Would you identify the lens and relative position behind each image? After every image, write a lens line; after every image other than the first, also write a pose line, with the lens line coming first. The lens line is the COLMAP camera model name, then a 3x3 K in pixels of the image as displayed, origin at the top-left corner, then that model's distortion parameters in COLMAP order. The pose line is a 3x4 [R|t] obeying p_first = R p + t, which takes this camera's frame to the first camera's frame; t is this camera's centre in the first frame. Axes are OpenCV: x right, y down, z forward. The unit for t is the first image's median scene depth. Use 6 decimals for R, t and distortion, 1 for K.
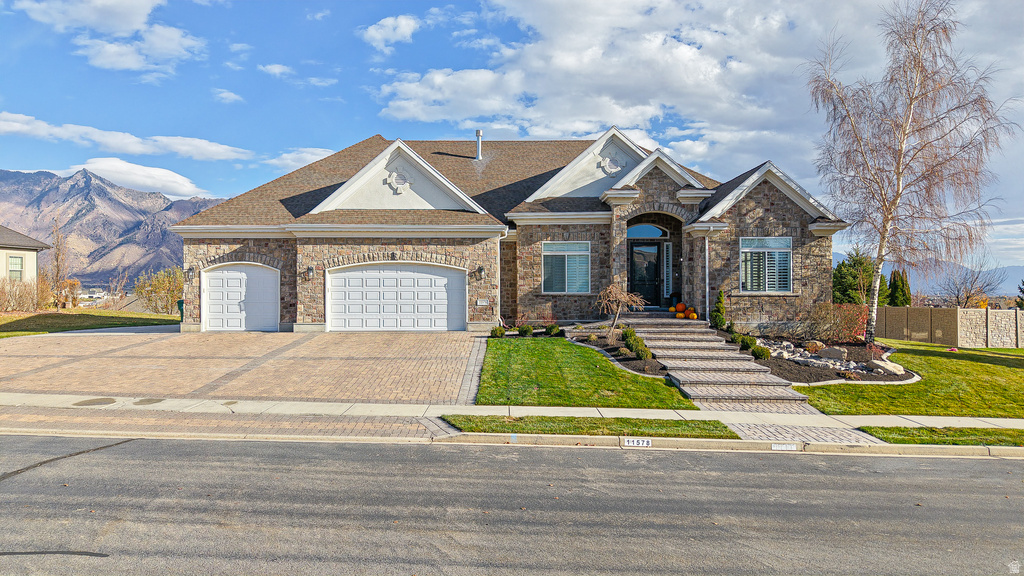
lens RADIAL K [[685.1, 0, 511.4], [0, 685.1, 292.2], [0, 0, 1]] dist [0.054716, -0.083080]
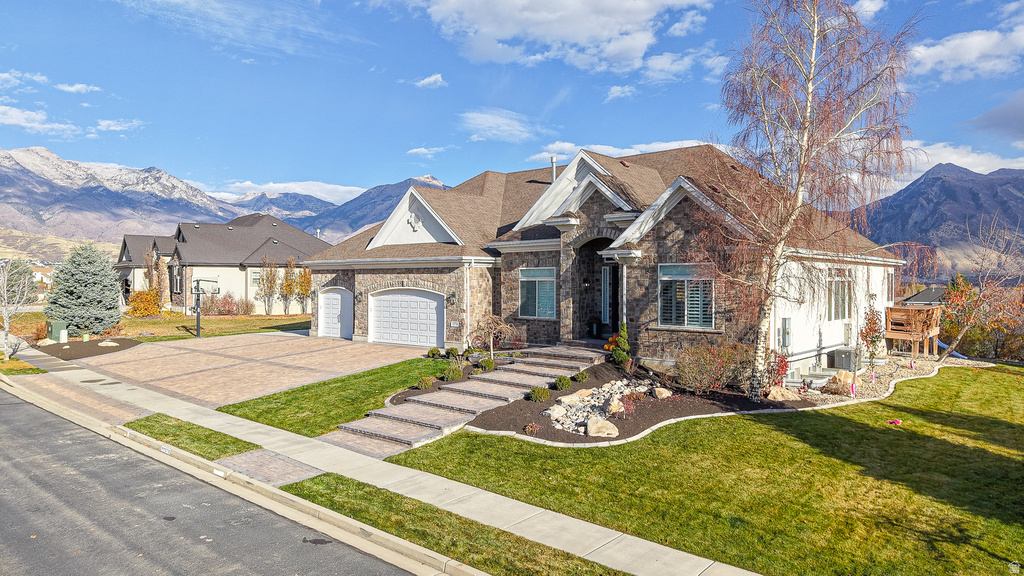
lens RADIAL K [[684.7, 0, 512.0], [0, 684.7, 288.0], [0, 0, 1]] dist [0.042503, -0.052070]
pose [[0.759524, 0.008634, -0.650422, 0.756639], [-0.004742, 0.999959, 0.007736, -0.053674], [0.650462, -0.002791, 0.759534, 0.200129]]
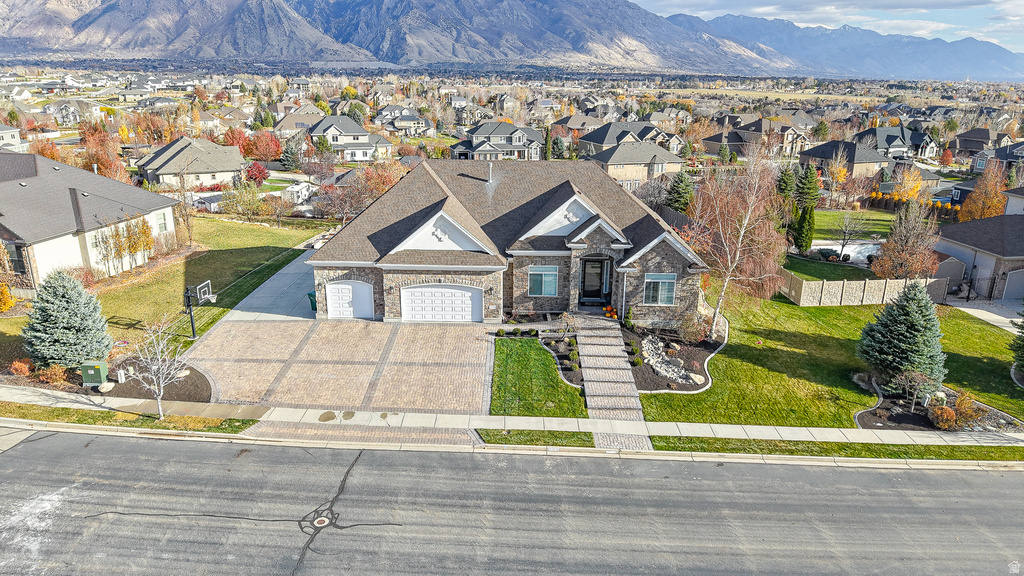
lens RADIAL K [[684.7, 0, 512.0], [0, 684.7, 288.0], [0, 0, 1]] dist [0.042503, -0.052070]
pose [[0.999861, 0.015521, -0.006089, 0.016283], [-0.012963, 0.953355, 0.301574, -0.539887], [0.010486, -0.301453, 0.953423, -0.603121]]
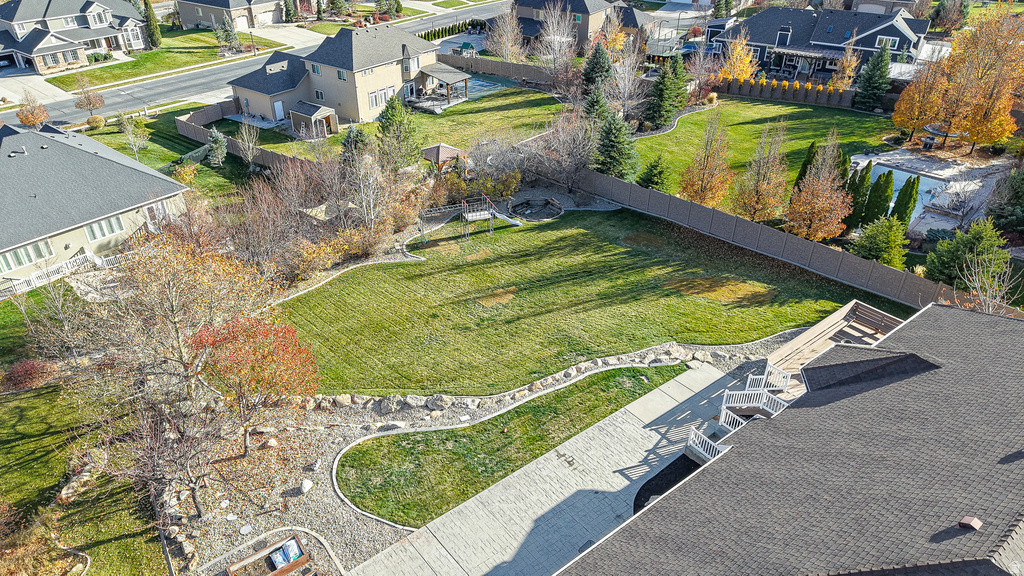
lens RADIAL K [[681.3, 0, 512.0], [0, 681.3, 288.0], [0, 0, 1]] dist [0.052005, -0.051323]
pose [[0.786318, -0.324817, 0.525545, -0.774755], [-0.007006, 0.845899, 0.533297, -0.778970], [-0.617782, -0.423022, 0.662870, 1.318570]]
